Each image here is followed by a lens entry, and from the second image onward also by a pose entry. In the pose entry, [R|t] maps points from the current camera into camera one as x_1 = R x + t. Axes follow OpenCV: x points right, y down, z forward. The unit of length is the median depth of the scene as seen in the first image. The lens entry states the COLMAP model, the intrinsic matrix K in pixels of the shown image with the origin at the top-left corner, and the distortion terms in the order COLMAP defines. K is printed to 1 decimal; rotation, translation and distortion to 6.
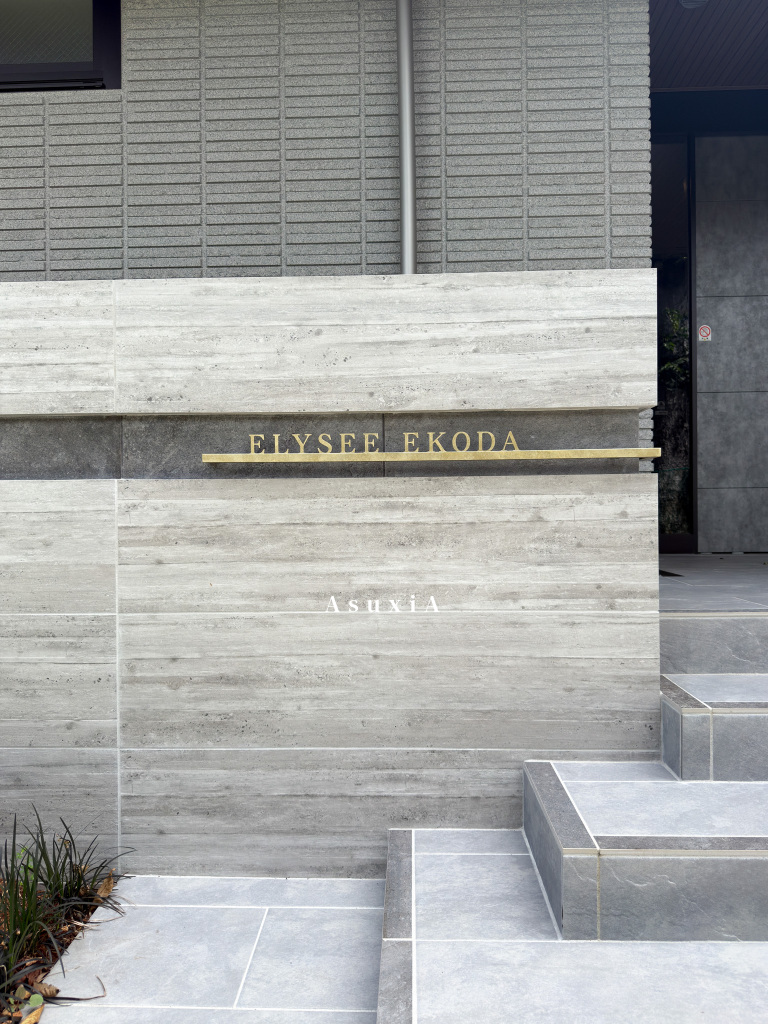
lens RADIAL K [[739.4, 0, 377.8], [0, 739.4, 515.9], [0, 0, 1]] dist [0.057264, -0.071558]
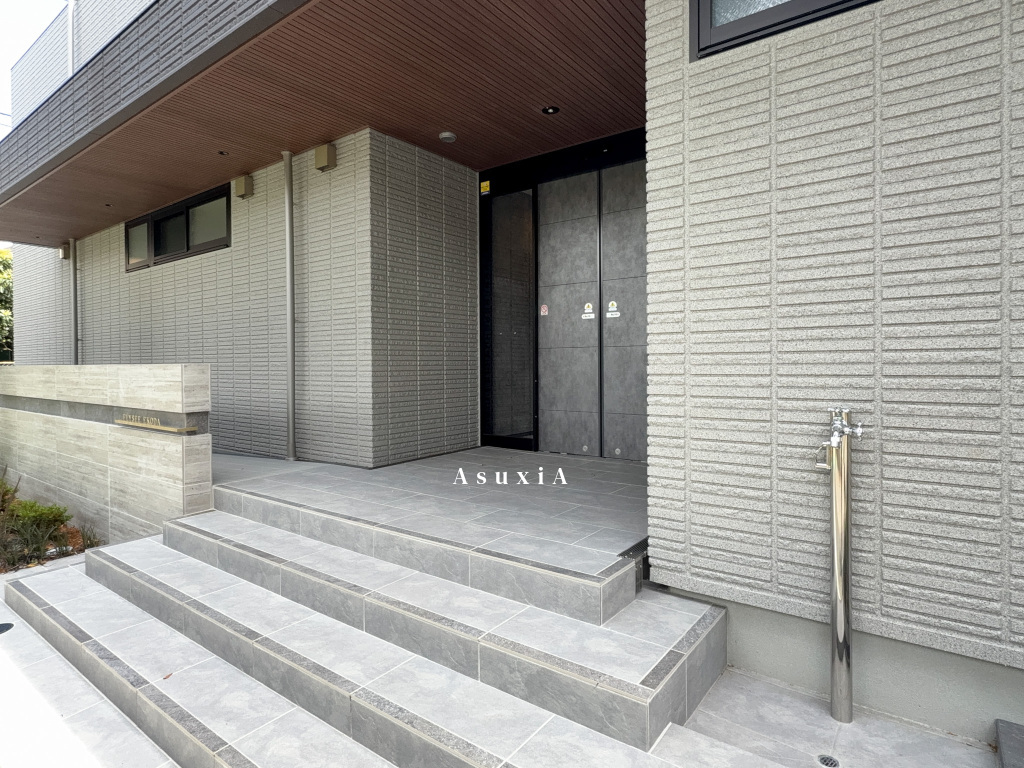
lens RADIAL K [[579.2, 0, 505.9], [0, 579.2, 367.9], [0, 0, 1]] dist [0.001024, -0.001025]
pose [[0.814812, 0.007351, -0.579679, 2.556144], [0.001438, 0.999891, 0.014702, -0.339693], [0.579723, -0.012813, 0.814713, -0.064374]]
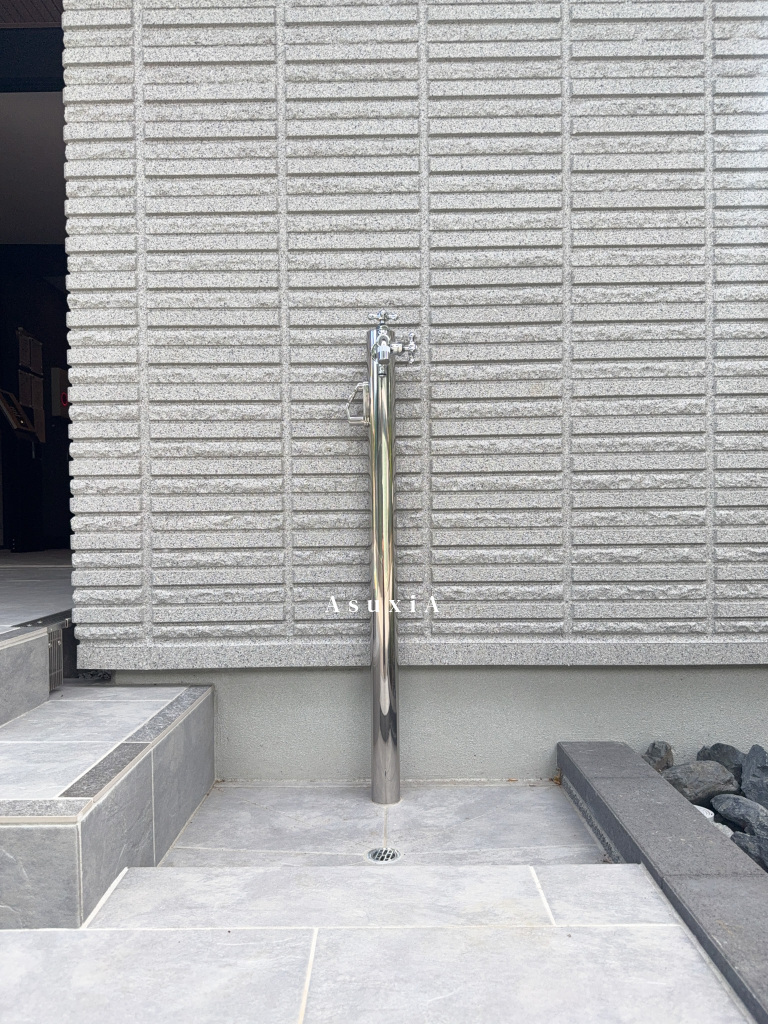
lens RADIAL K [[739.4, 0, 390.1], [0, 739.4, 538.2], [0, 0, 1]] dist [0.057264, -0.071558]
pose [[0.999456, -0.002654, 0.032860, 2.417940], [0.002013, 0.999807, 0.019532, -0.004305], [-0.032905, -0.019456, 0.999269, 0.264782]]
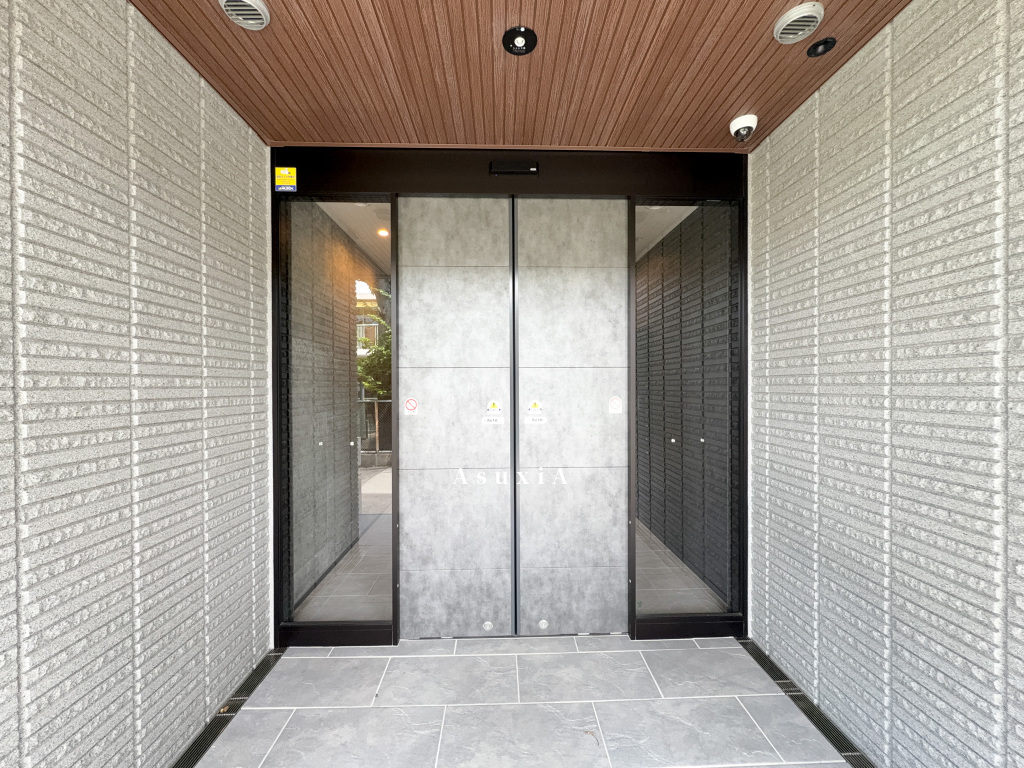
lens RADIAL K [[417.0, 0, 516.8], [0, 417.0, 387.1], [0, 0, 1]] dist [-0.001513, 0.000332]
pose [[0.997283, 0.004435, 0.073530, 1.270093], [-0.005003, 0.999959, 0.007543, -0.652594], [-0.073493, -0.007891, 0.997264, 1.113807]]
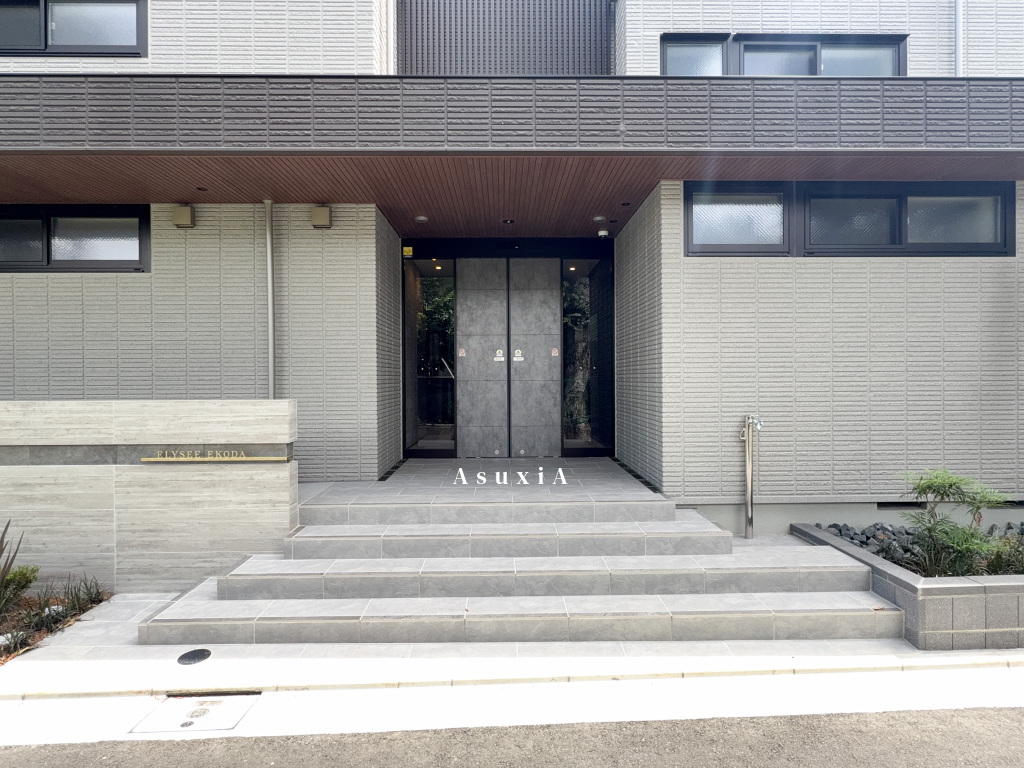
lens RADIAL K [[579.2, 0, 512.3], [0, 579.2, 378.7], [0, 0, 1]] dist [0.001024, -0.001025]
pose [[0.998270, 0.003248, 0.058699, 1.153812], [-0.003486, 0.999986, 0.003952, -0.425913], [-0.058686, -0.004149, 0.998268, -1.490613]]
